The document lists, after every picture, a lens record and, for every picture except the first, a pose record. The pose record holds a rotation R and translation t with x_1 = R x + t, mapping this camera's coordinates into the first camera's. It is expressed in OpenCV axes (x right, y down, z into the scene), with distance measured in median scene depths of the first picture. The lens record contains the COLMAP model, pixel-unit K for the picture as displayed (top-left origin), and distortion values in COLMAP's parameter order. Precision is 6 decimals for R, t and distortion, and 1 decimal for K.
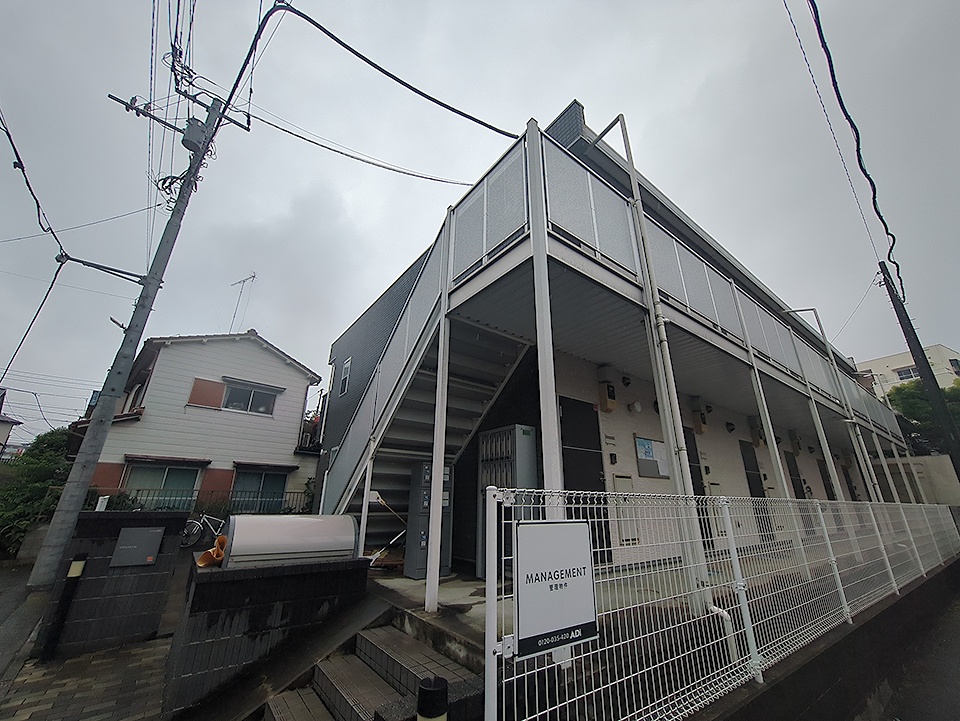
lens RADIAL K [[376.5, 0, 480.0], [0, 376.5, 360.5], [0, 0, 1]] dist [0.000417, 0.000070]
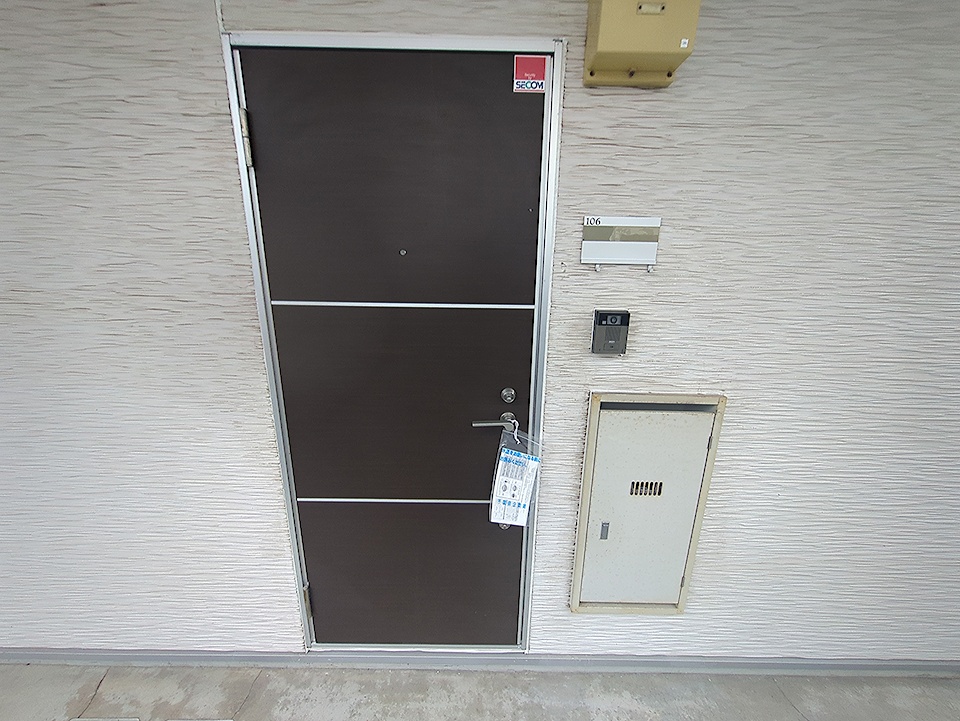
lens RADIAL K [[376.5, 0, 480.0], [0, 376.5, 360.5], [0, 0, 1]] dist [0.000417, 0.000070]
pose [[0.801493, 0.160139, -0.576164, 0.415595], [0.204381, 0.832105, 0.515586, 0.140710], [0.561994, -0.530996, 0.634197, 0.789487]]
